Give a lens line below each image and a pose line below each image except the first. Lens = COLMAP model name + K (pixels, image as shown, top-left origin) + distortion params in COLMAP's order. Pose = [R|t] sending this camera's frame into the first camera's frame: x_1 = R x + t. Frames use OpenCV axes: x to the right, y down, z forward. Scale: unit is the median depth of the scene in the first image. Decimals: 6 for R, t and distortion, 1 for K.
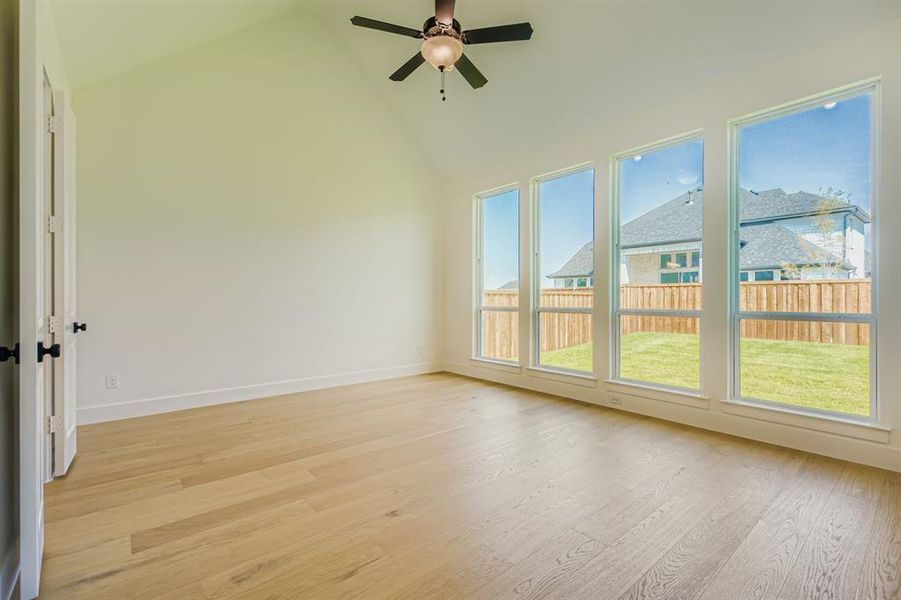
lens RADIAL K [[392.4, 0, 450.5], [0, 392.4, 300.0], [0, 0, 1]] dist [-0.000612, -0.000028]
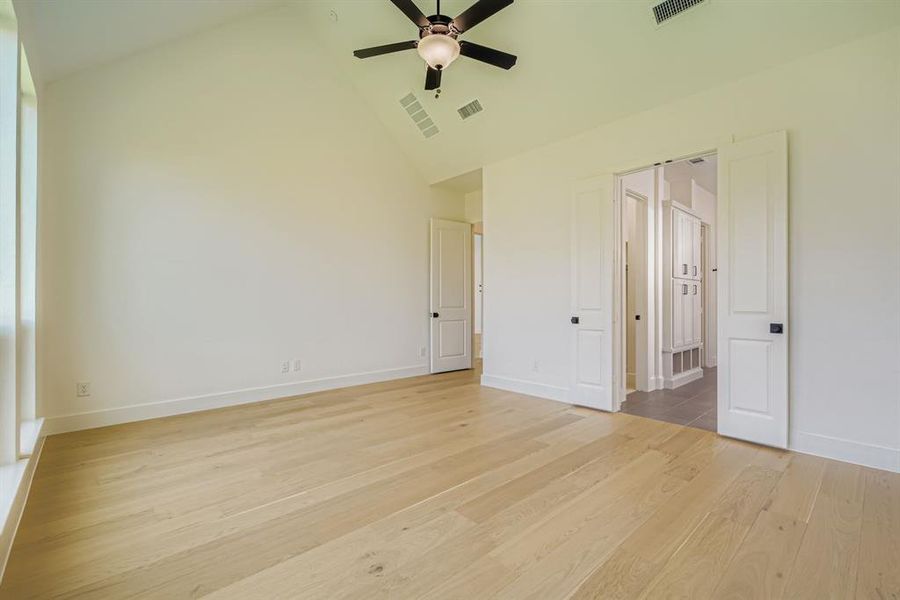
lens RADIAL K [[392.0, 0, 450.0], [0, 392.0, 300.0], [0, 0, 1]] dist [-0.000612, -0.000028]
pose [[-0.998410, -0.003056, -0.056293, 0.013417], [-0.002954, 0.999994, -0.001899, -0.009283], [0.056298, -0.001730, -0.998412, 2.188617]]
